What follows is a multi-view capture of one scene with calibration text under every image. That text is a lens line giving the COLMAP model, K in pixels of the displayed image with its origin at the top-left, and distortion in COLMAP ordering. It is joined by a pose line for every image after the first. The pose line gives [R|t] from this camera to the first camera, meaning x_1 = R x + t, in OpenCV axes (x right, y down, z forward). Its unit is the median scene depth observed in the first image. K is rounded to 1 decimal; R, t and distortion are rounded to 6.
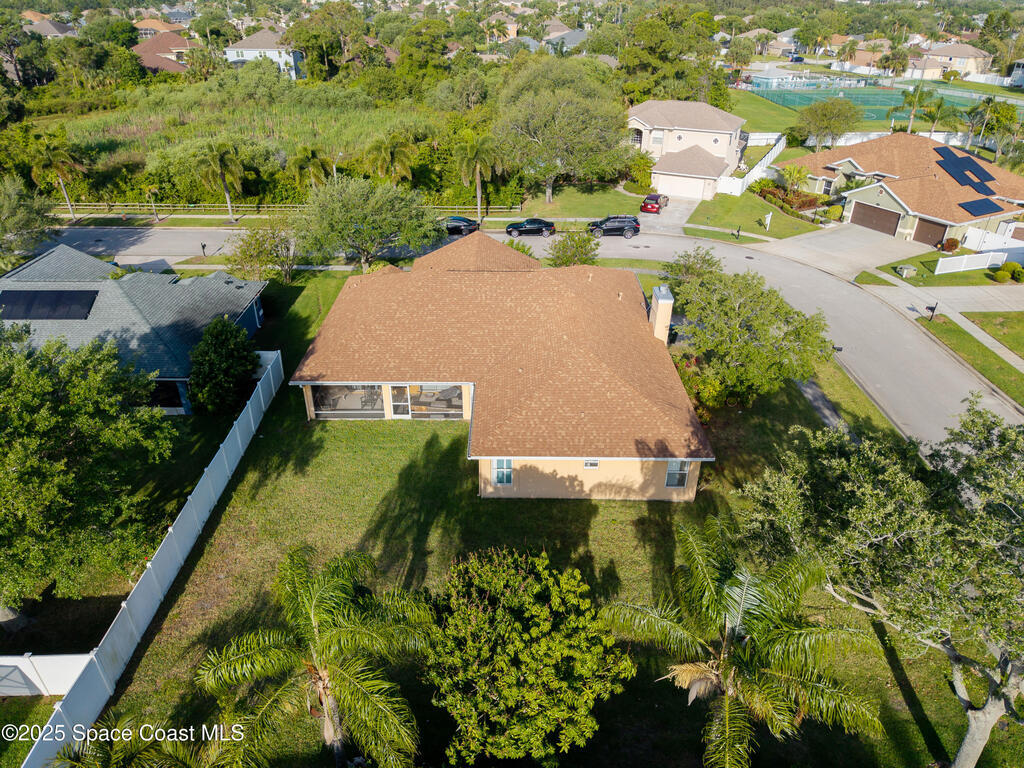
lens RADIAL K [[687.6, 0, 512.0], [0, 687.6, 384.0], [0, 0, 1]] dist [0.008261, -0.003706]
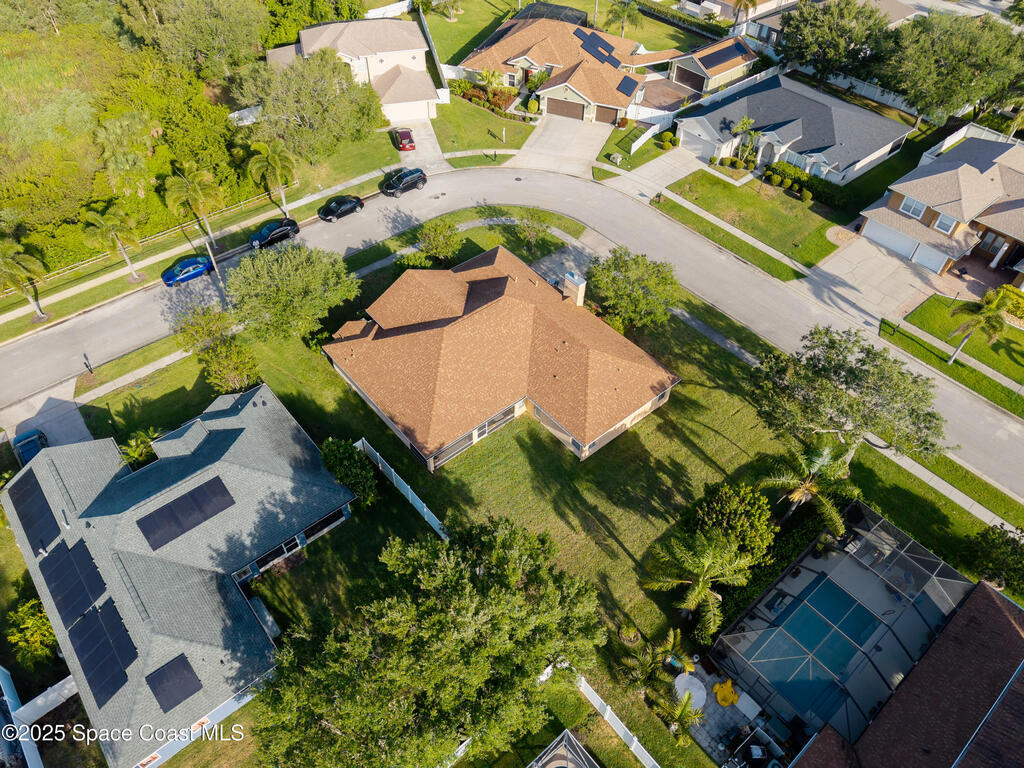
lens RADIAL K [[687.6, 0, 512.0], [0, 687.6, 384.0], [0, 0, 1]] dist [0.008261, -0.003706]
pose [[0.764176, -0.472759, 0.438787, -0.399062], [0.312385, 0.866440, 0.389483, -0.341146], [-0.564315, -0.160563, 0.809795, -0.105811]]
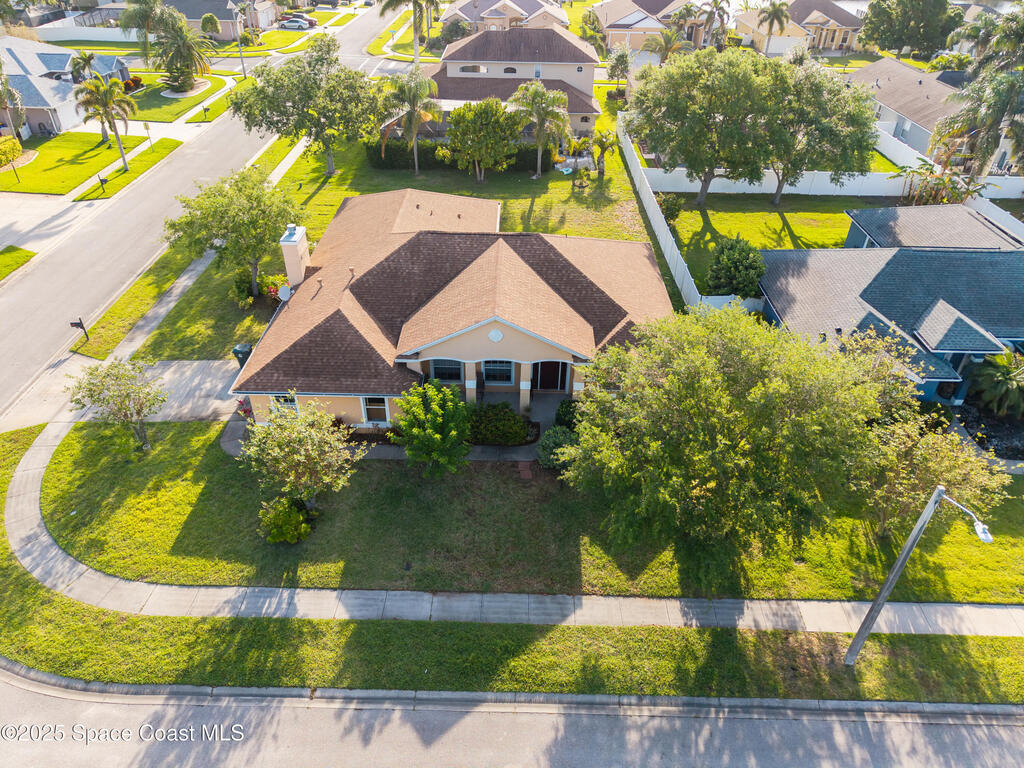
lens RADIAL K [[687.6, 0, 512.0], [0, 687.6, 384.0], [0, 0, 1]] dist [0.008261, -0.003706]
pose [[-0.999642, -0.026608, 0.002950, -0.052570], [-0.008264, 0.411513, 0.911366, -0.545940], [-0.025464, 0.911015, -0.411585, 0.945098]]
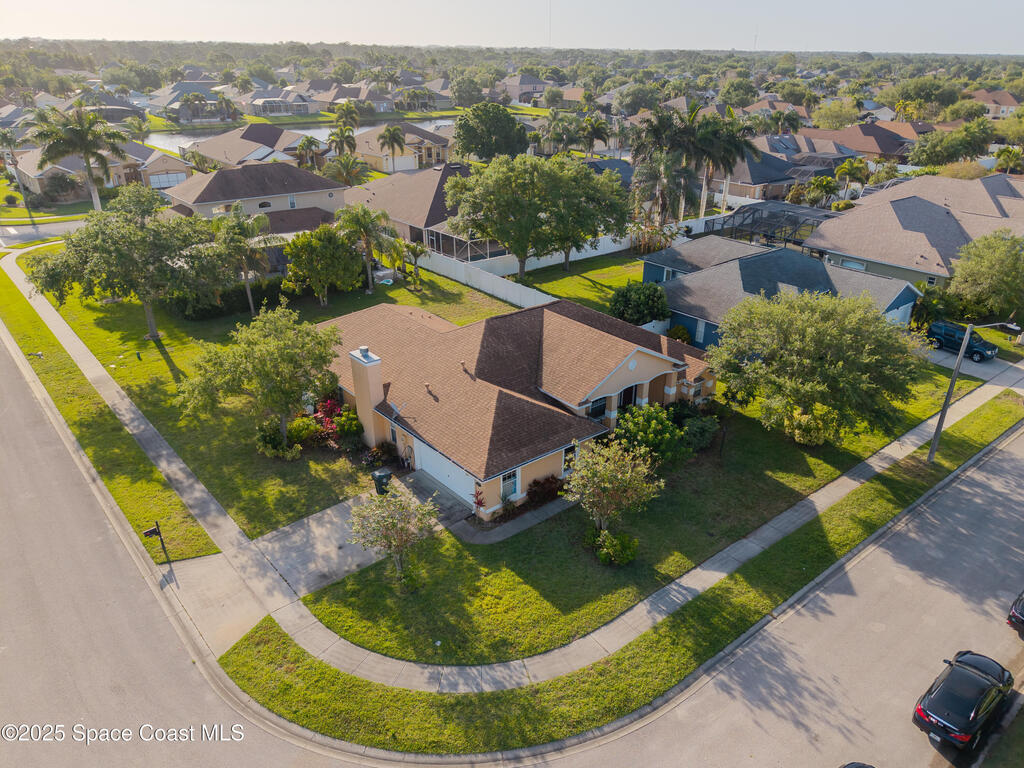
lens RADIAL K [[734.0, 0, 546.0], [0, 734.0, 419.4], [0, 0, 1]] dist [0.012724, -0.001325]
pose [[-0.754176, 0.280036, -0.593969, 0.390622], [-0.347164, 0.597746, 0.722618, -0.532794], [0.557401, 0.751186, -0.353587, 0.938089]]
